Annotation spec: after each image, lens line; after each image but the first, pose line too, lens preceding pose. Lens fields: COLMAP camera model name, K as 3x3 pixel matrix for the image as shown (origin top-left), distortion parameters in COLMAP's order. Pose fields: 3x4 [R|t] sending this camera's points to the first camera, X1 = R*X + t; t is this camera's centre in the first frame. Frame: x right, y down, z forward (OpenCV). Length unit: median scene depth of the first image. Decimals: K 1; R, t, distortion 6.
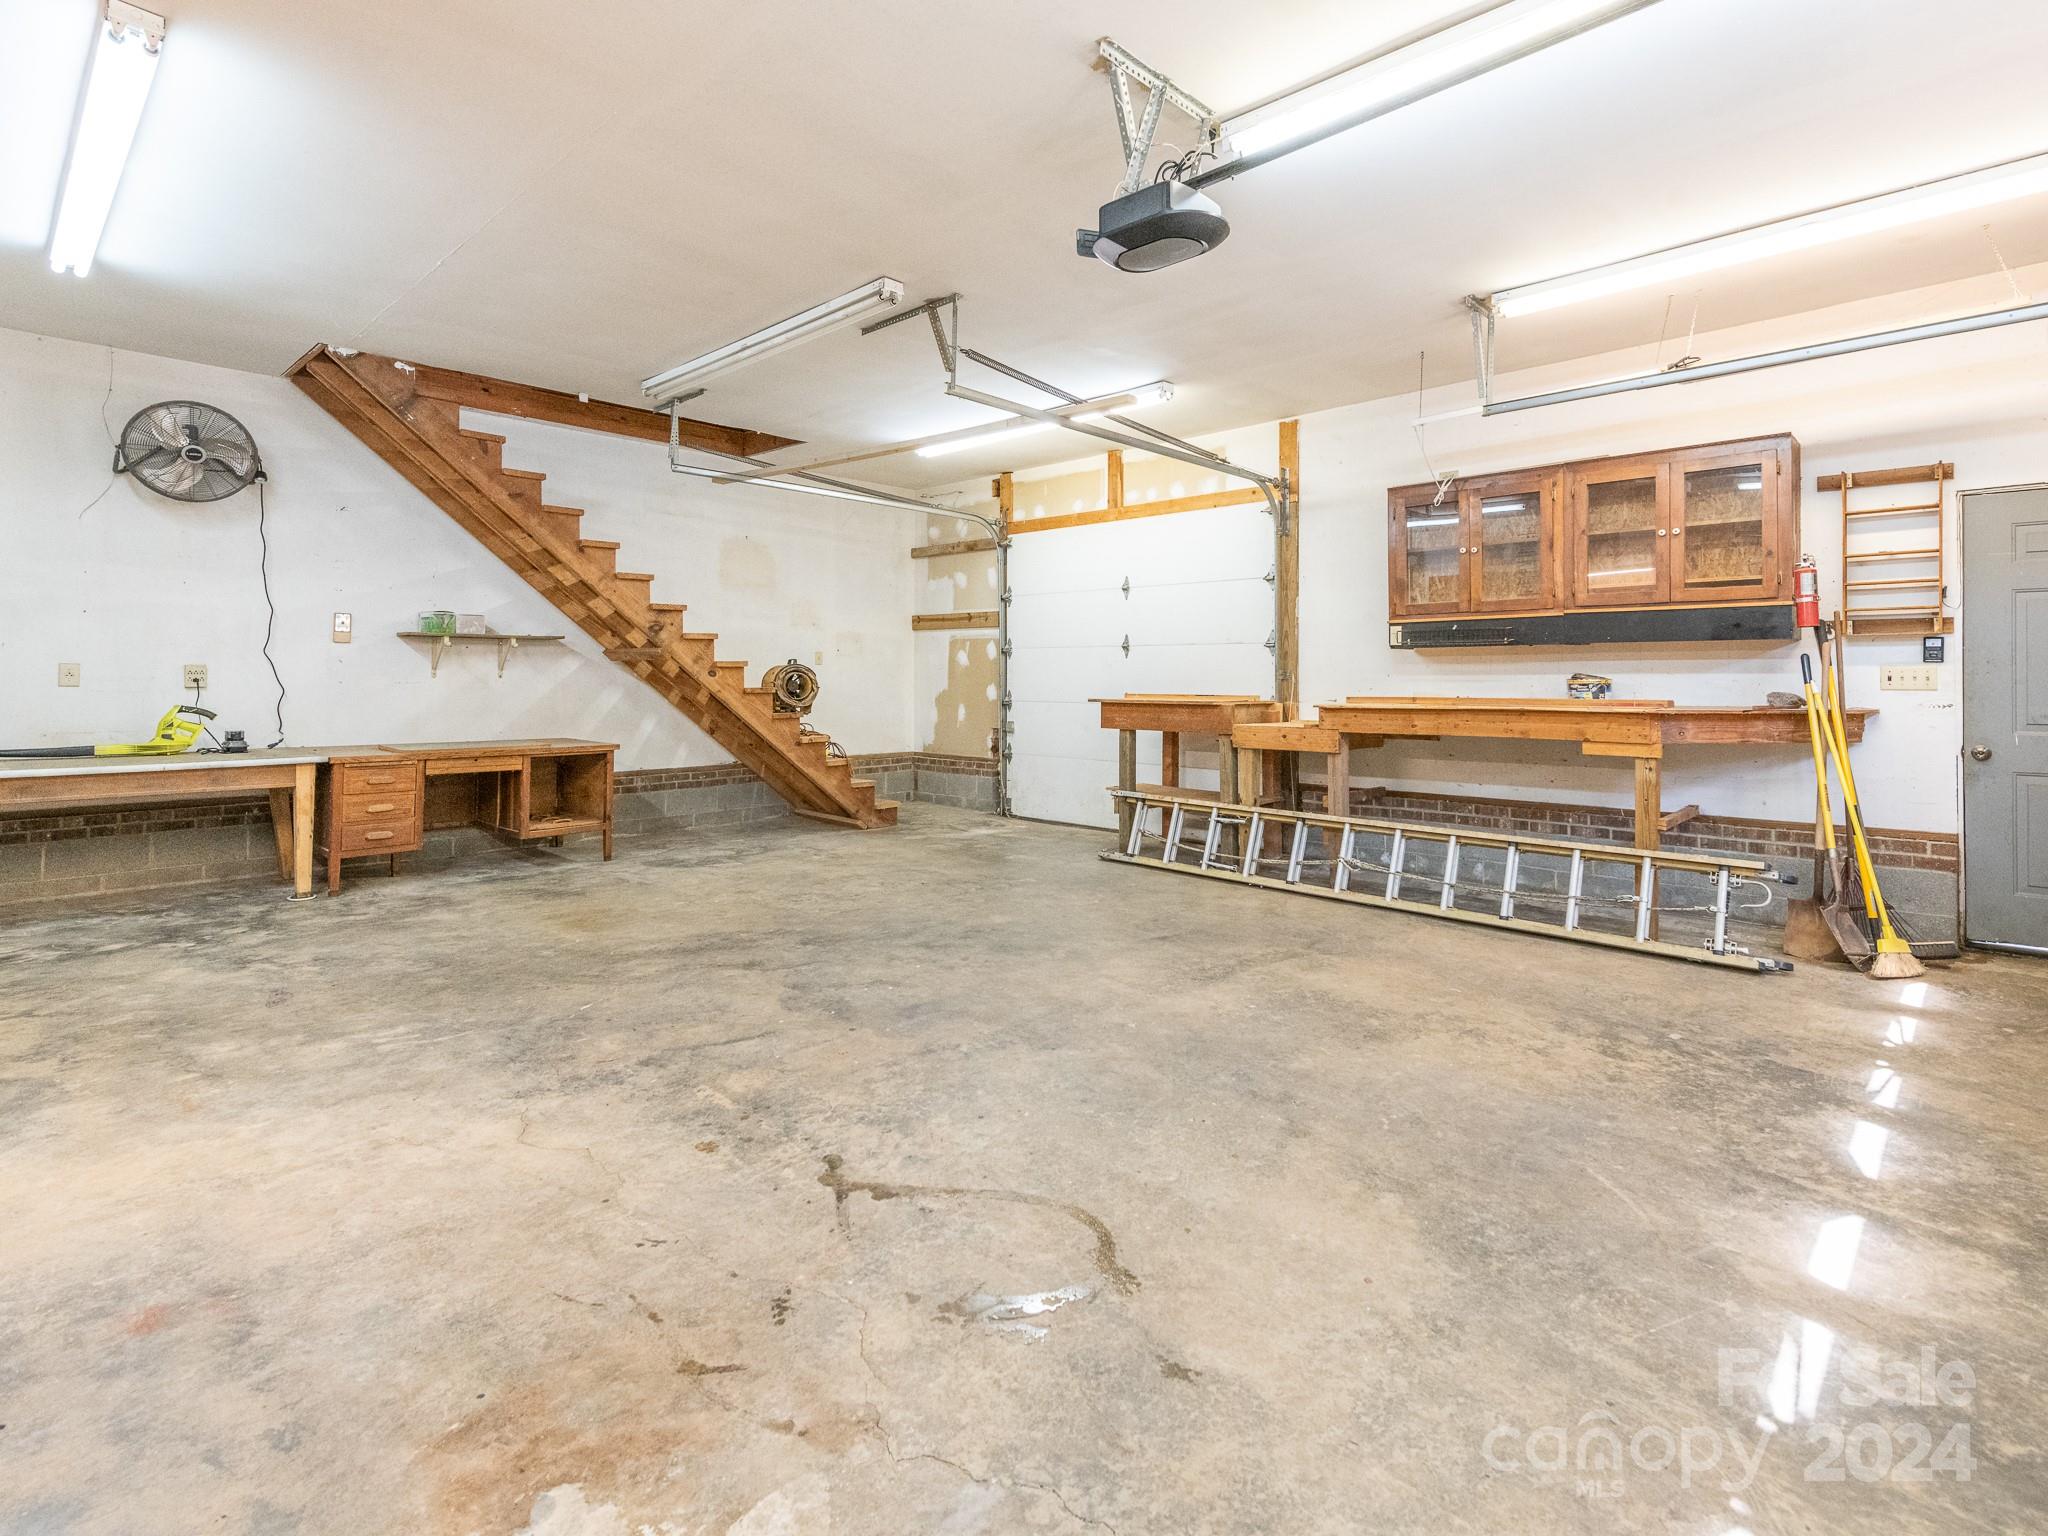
lens RADIAL K [[1045.3, 0, 1021.0], [0, 1045.3, 757.4], [0, 0, 1]] dist [0.018247, -0.001855]
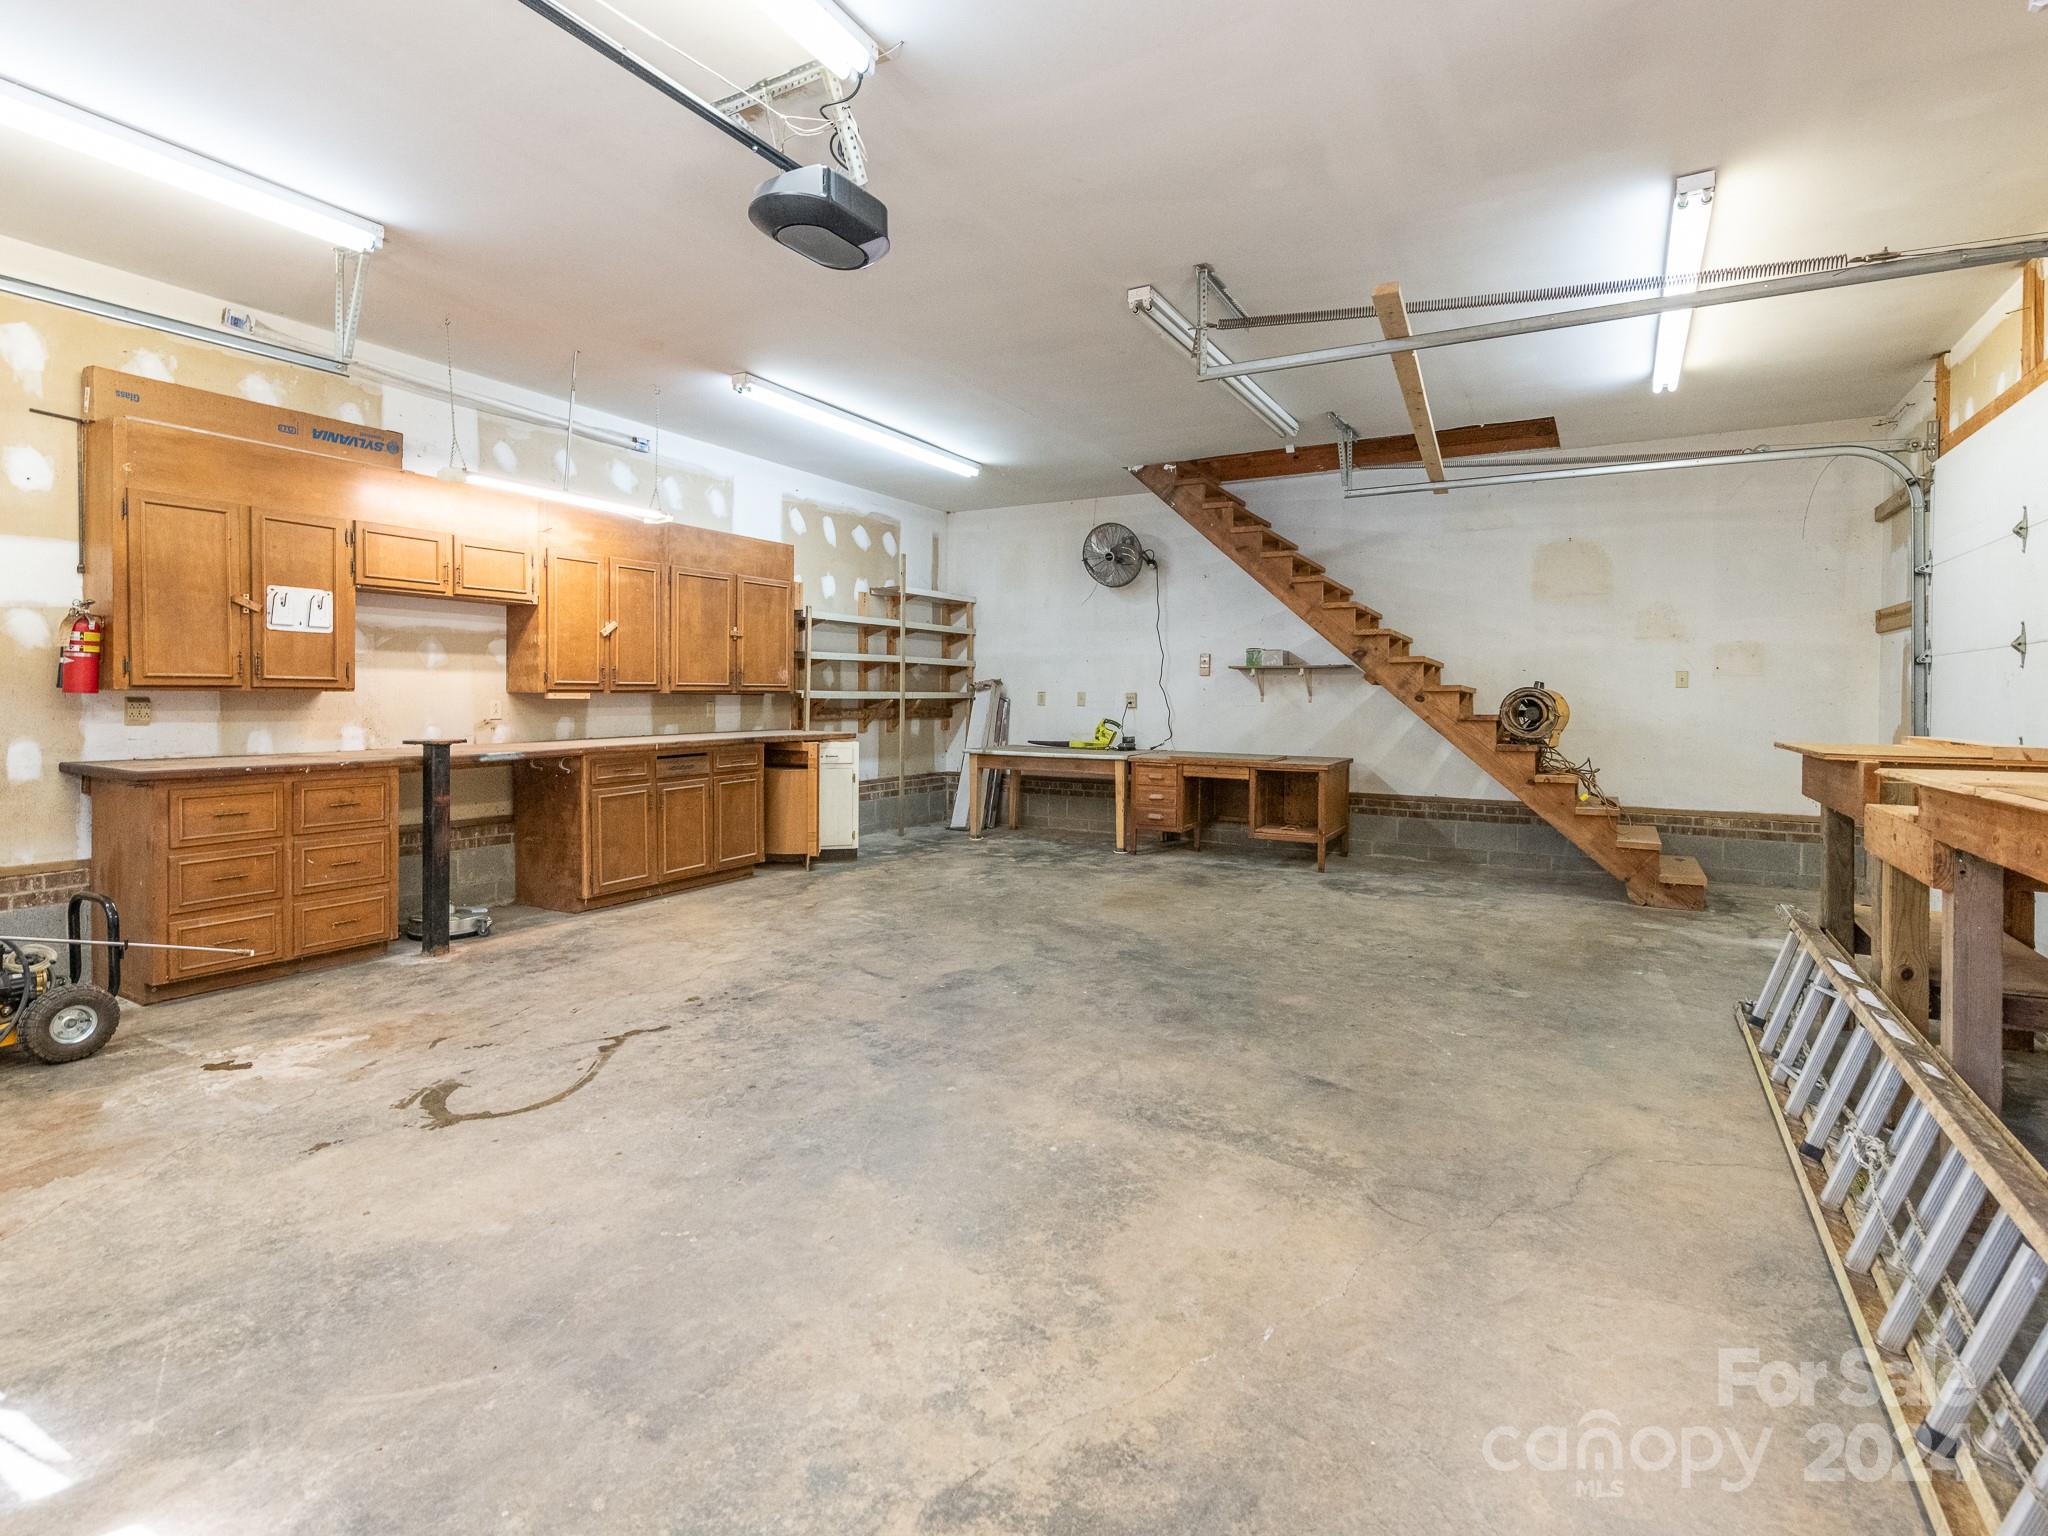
lens RADIAL K [[968.0, 0, 1022.2], [0, 968.0, 782.3], [0, 0, 1]] dist [0.005491, -0.002225]
pose [[0.237749, 0.082742, -0.967796, 0.554061], [-0.081784, 0.994532, 0.064936, -0.037615], [0.967877, 0.063712, 0.243216, 0.521994]]
